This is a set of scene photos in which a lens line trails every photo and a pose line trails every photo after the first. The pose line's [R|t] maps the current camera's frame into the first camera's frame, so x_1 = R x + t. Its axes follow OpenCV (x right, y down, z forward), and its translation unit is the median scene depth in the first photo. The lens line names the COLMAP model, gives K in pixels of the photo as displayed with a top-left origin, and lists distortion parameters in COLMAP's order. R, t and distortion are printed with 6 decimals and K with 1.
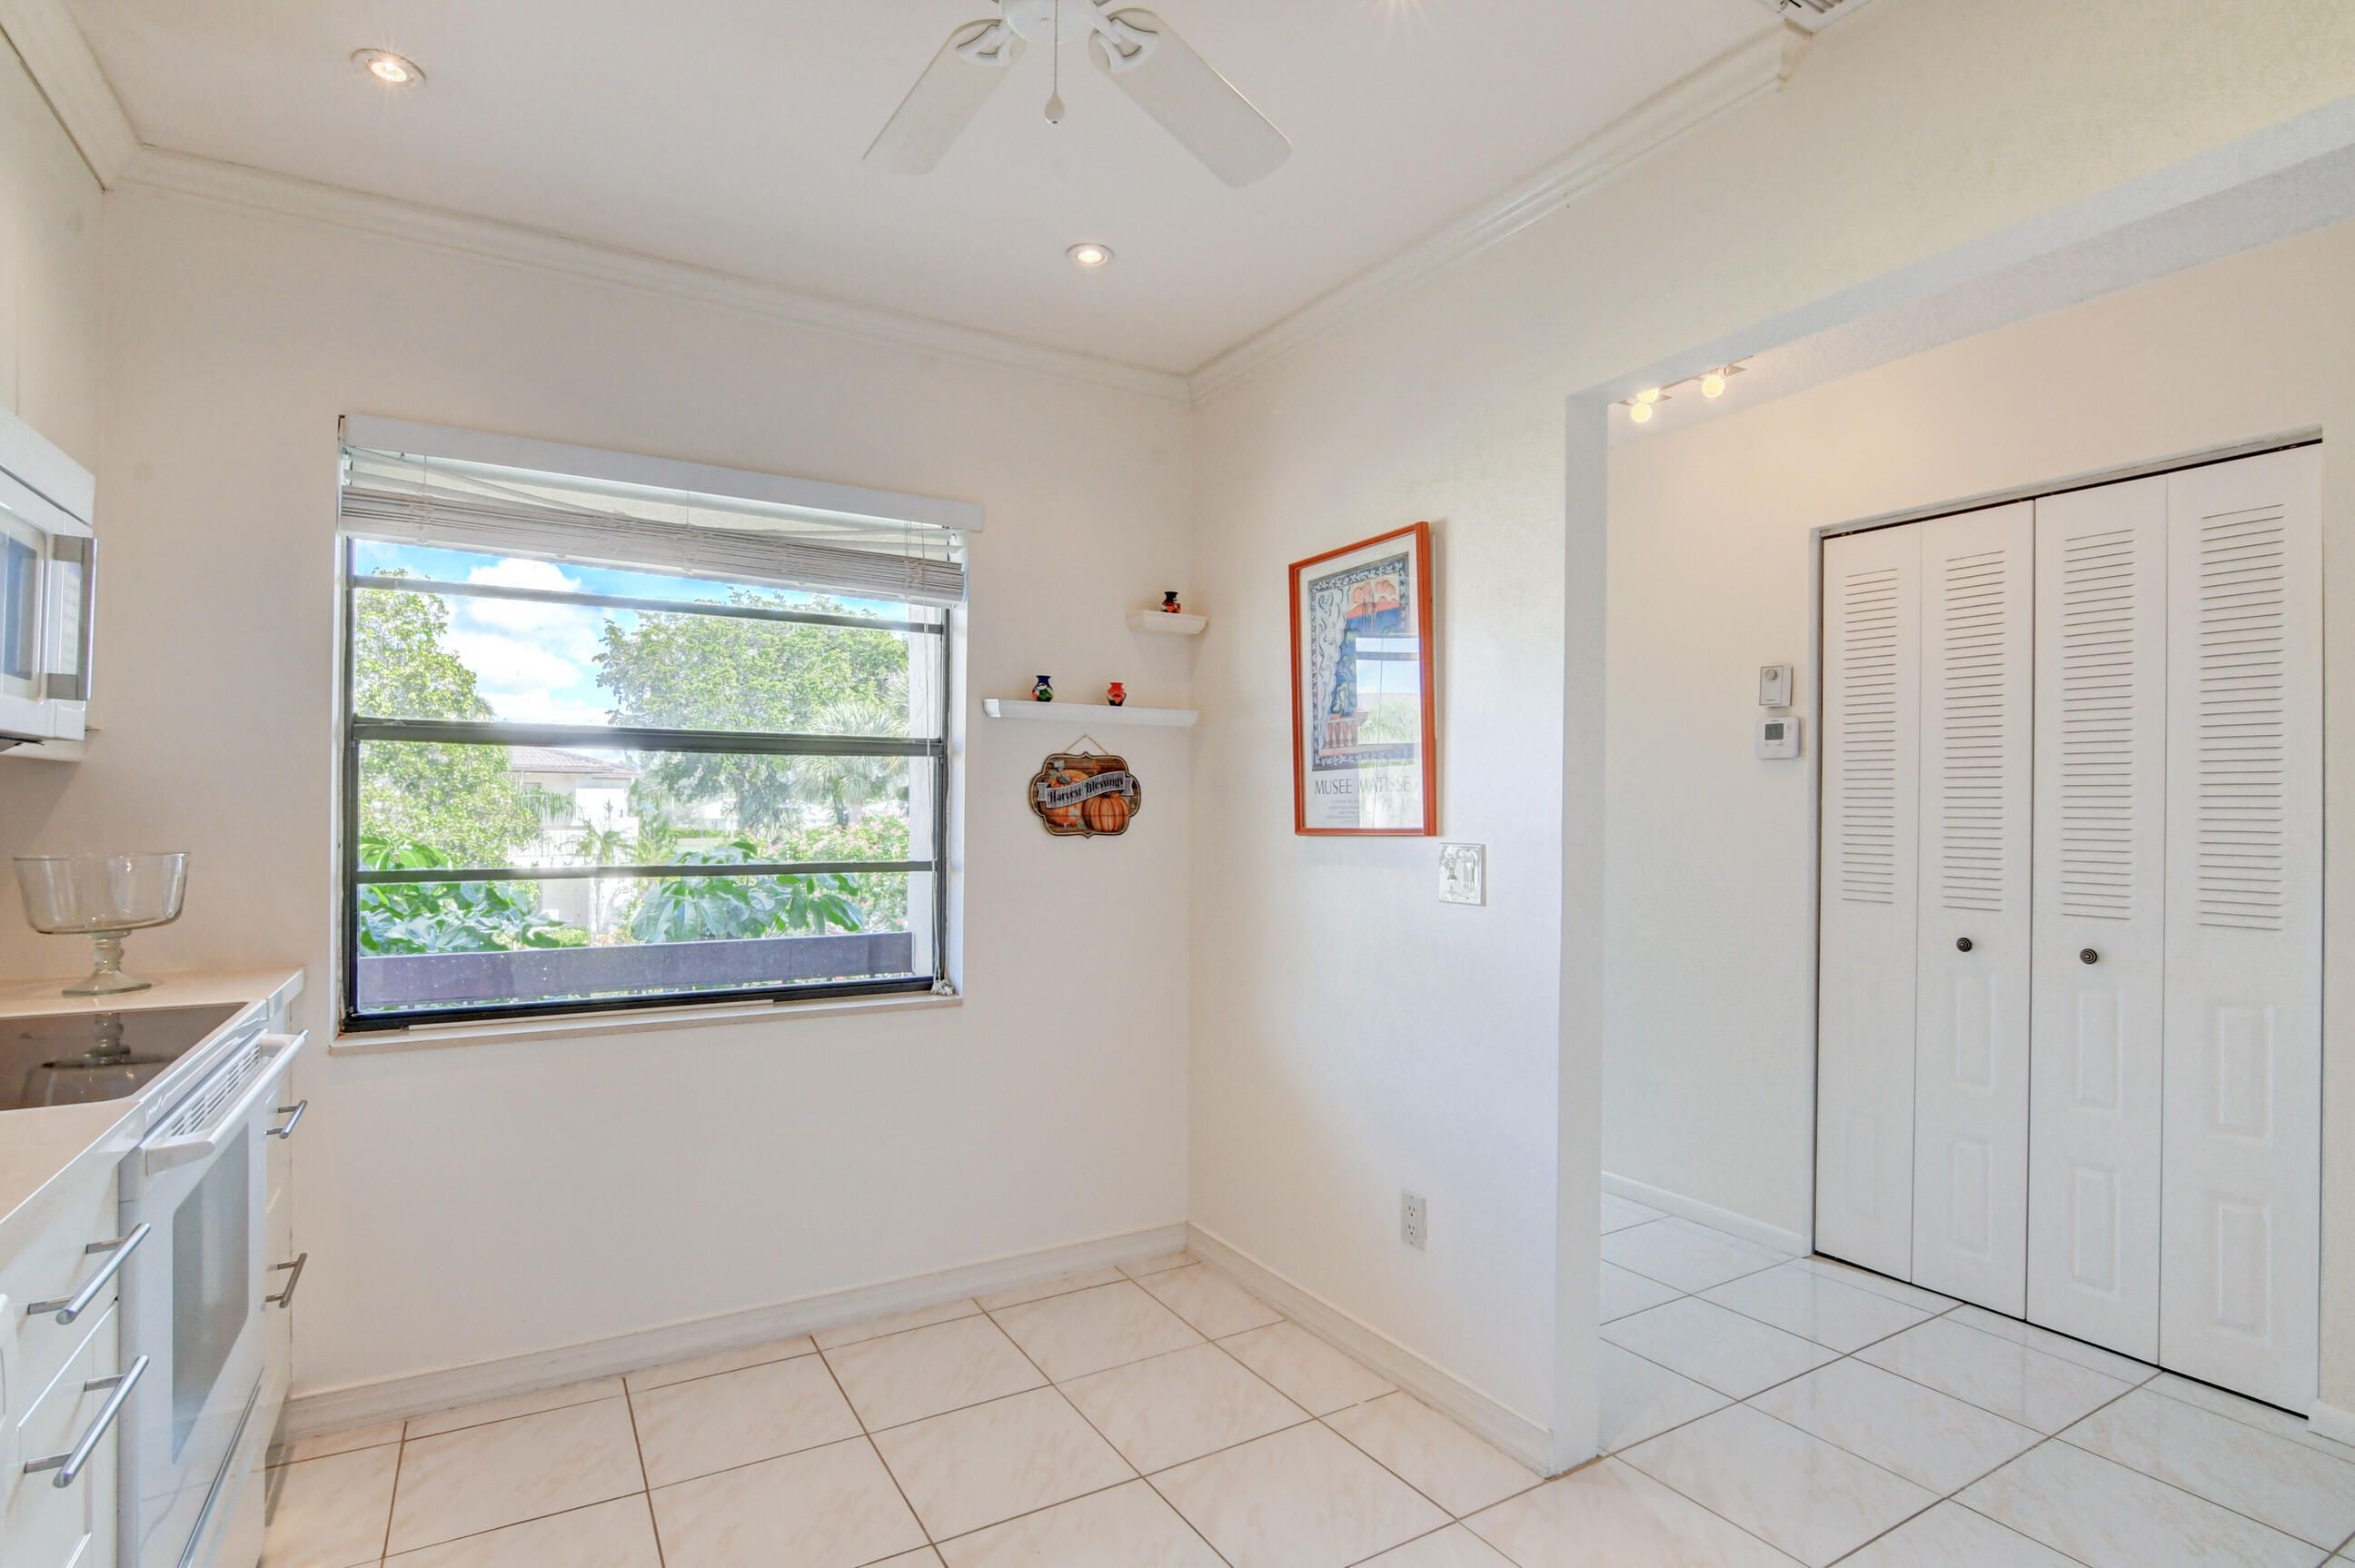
lens RADIAL K [[1140.6, 0, 1167.4], [0, 1140.6, 792.1], [0, 0, 1]] dist [-0.029793, 0.005883]
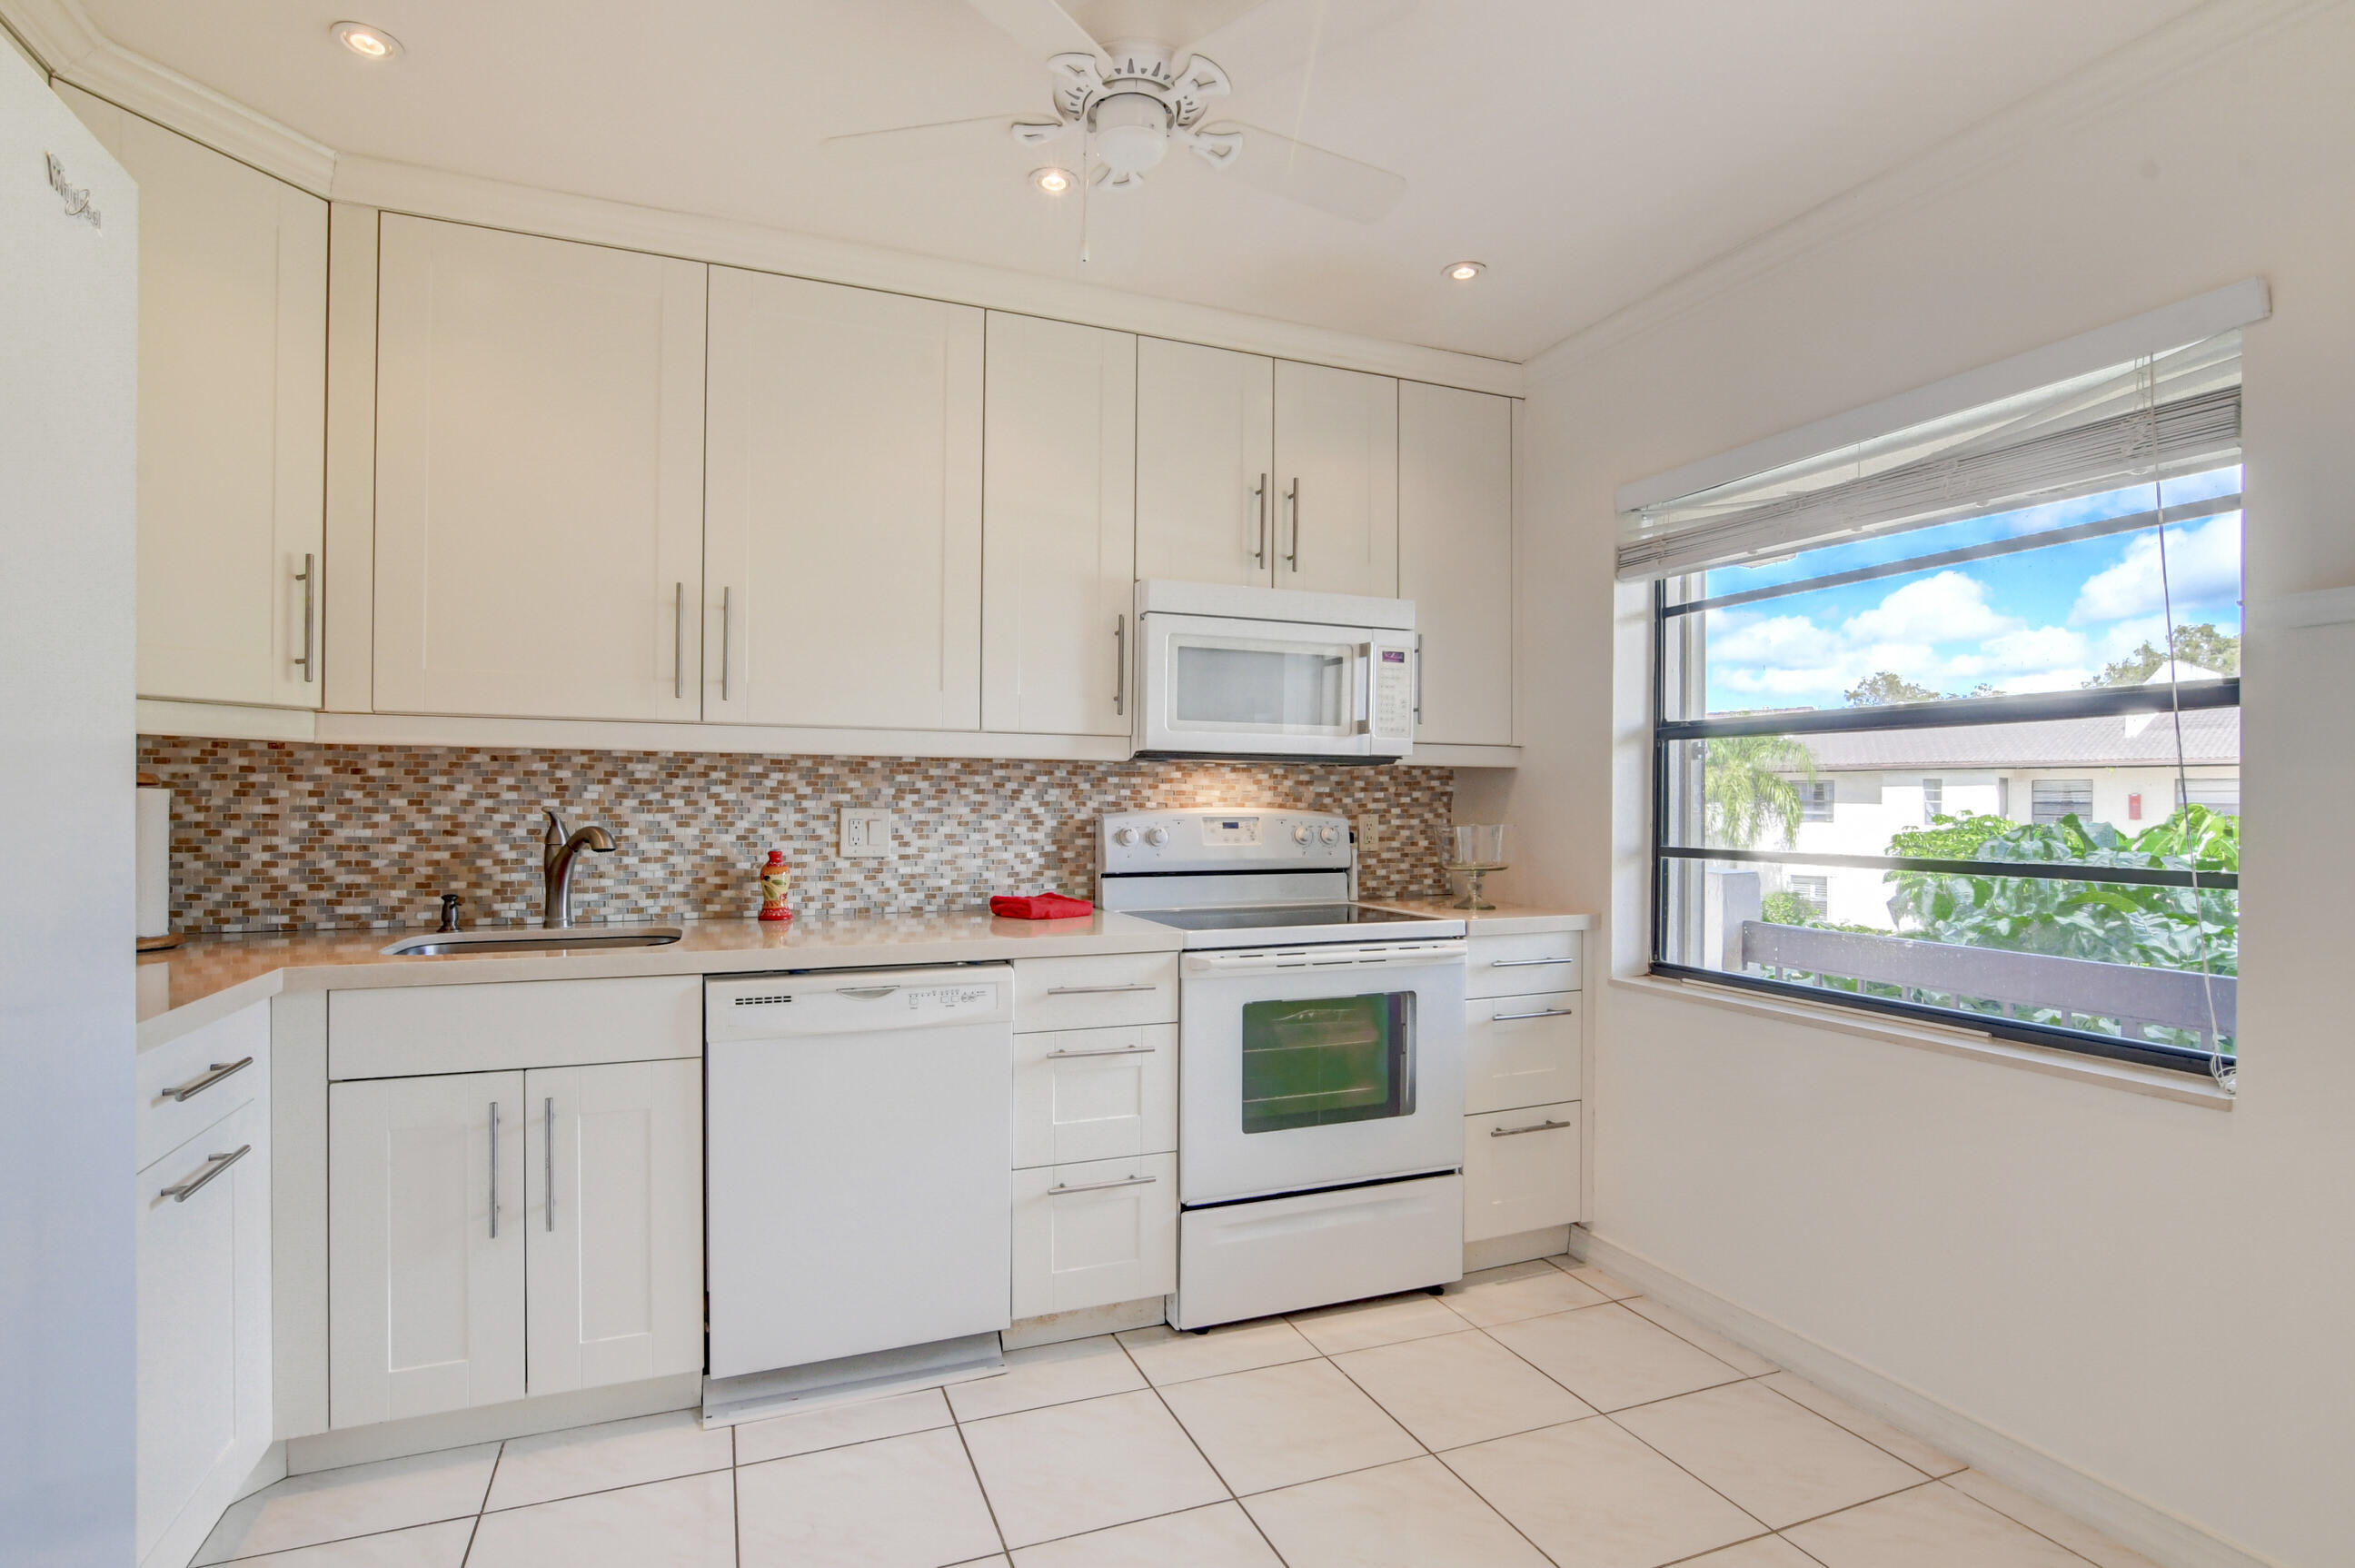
lens RADIAL K [[1140.6, 0, 1163.8], [0, 1140.6, 794.8], [0, 0, 1]] dist [-0.029793, 0.005883]
pose [[-0.166200, -0.017116, -0.985943, 0.618543], [0.009863, 0.999770, -0.019019, 0.031987], [0.986043, -0.012886, -0.165993, 0.678595]]
